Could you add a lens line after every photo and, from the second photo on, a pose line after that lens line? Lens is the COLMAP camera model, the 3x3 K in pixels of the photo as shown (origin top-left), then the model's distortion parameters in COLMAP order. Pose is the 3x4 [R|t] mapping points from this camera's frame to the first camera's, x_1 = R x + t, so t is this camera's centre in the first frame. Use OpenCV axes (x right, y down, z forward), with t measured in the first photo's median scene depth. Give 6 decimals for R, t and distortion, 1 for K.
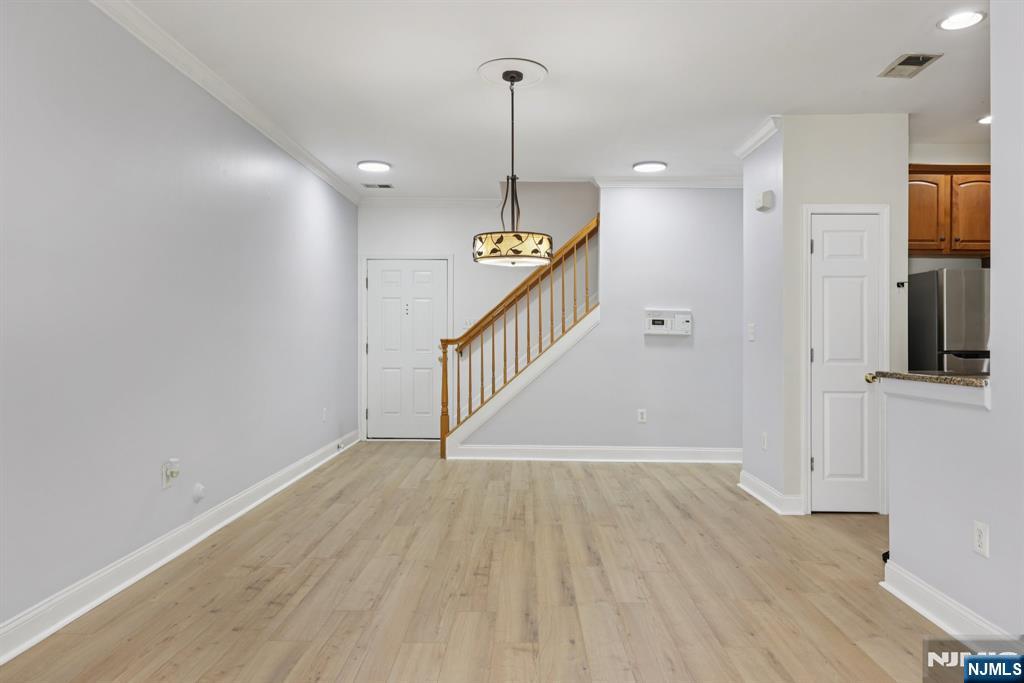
lens RADIAL K [[655.8, 0, 511.4], [0, 655.8, 333.3], [0, 0, 1]] dist [-0.008934, 0.000835]
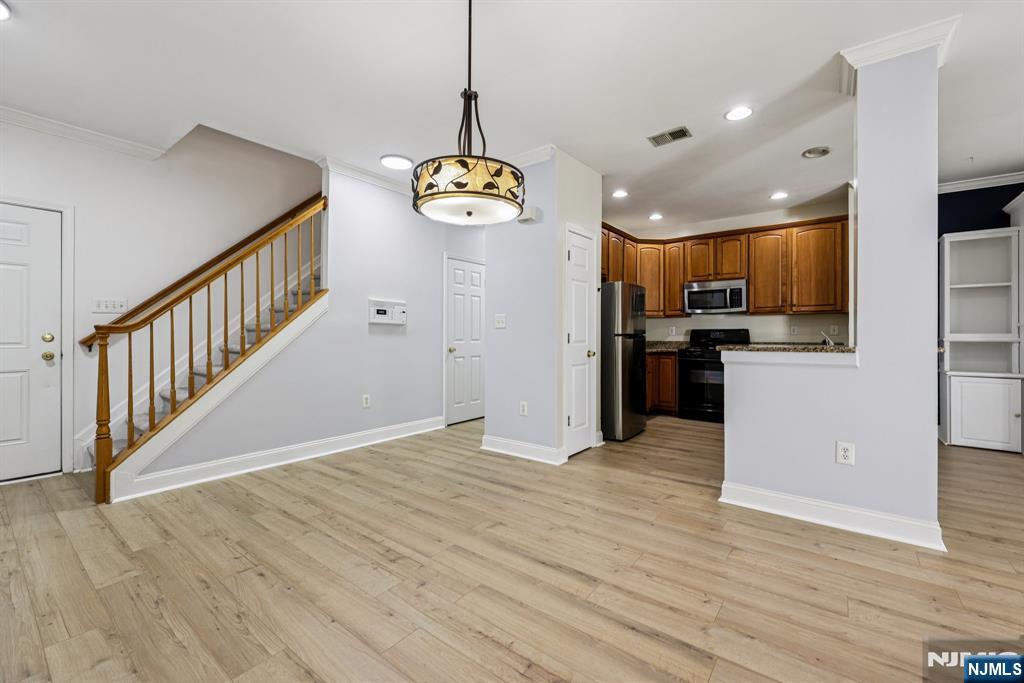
lens RADIAL K [[425.4, 0, 515.2], [0, 425.4, 332.2], [0, 0, 1]] dist [0.001431, -0.000082]
pose [[0.591865, -0.001066, 0.806036, -0.350118], [-0.002932, 0.999990, 0.003475, 0.022467], [-0.806032, -0.004420, 0.591856, 0.691282]]
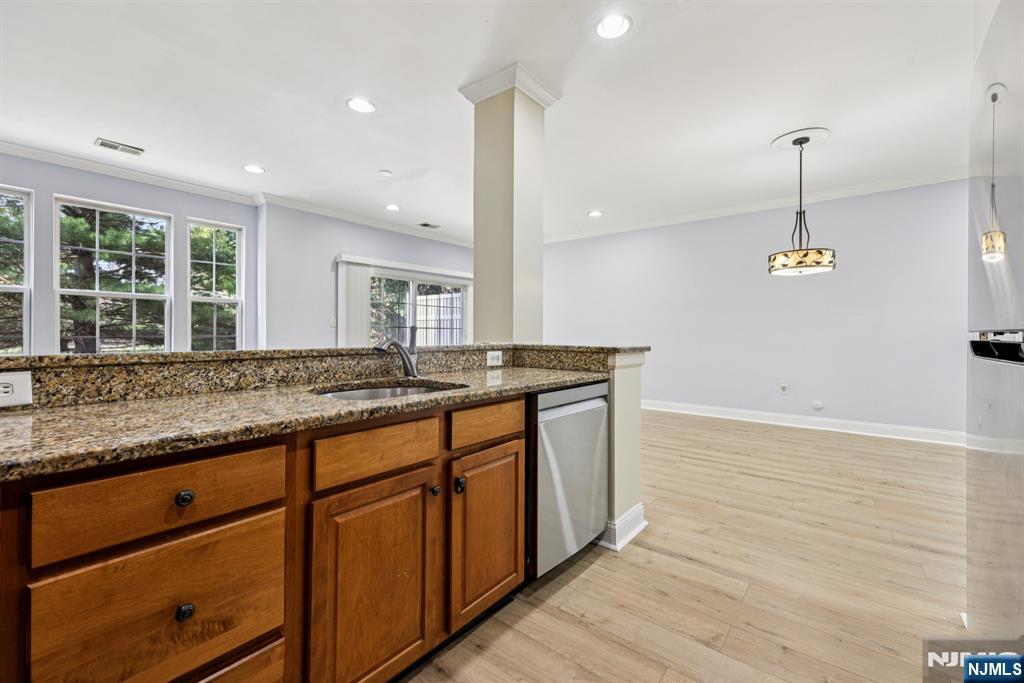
lens RADIAL K [[425.4, 0, 515.2], [0, 425.4, 332.2], [0, 0, 1]] dist [0.001431, -0.000082]
pose [[-0.608515, -0.011478, -0.793459, 1.126957], [-0.004102, 0.999928, -0.011320, 0.038067], [0.793532, -0.003634, -0.608518, 1.085779]]
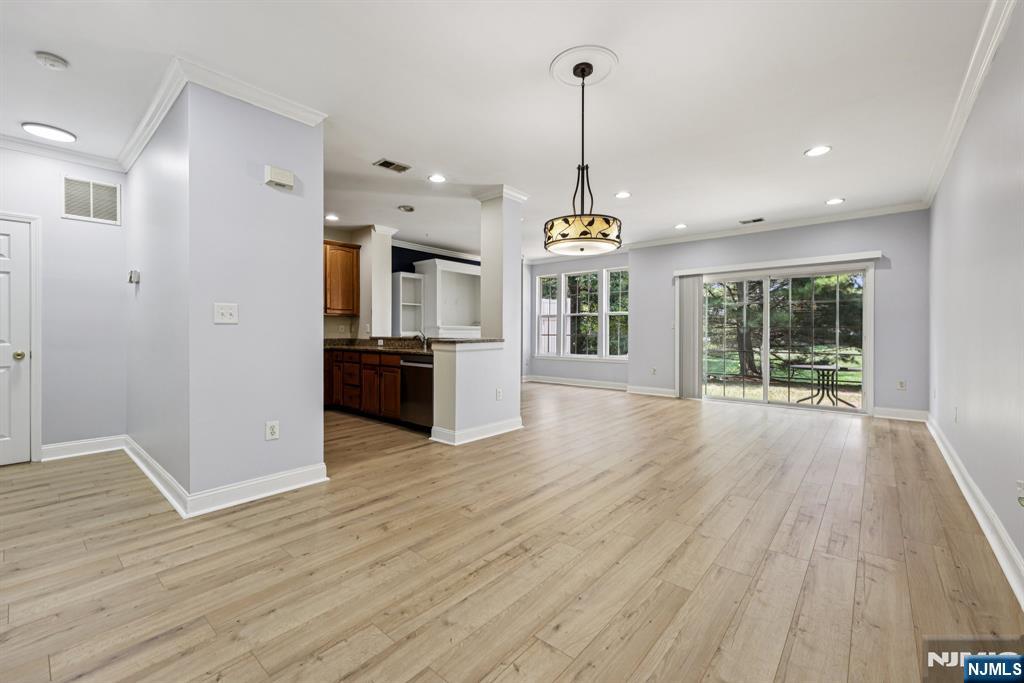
lens RADIAL K [[425.4, 0, 515.2], [0, 425.4, 332.2], [0, 0, 1]] dist [0.001431, -0.000082]
pose [[-0.775107, -0.004367, 0.631815, -0.349027], [-0.006726, 0.999976, -0.001340, 0.028057], [-0.631794, -0.005289, -0.775118, 1.614536]]
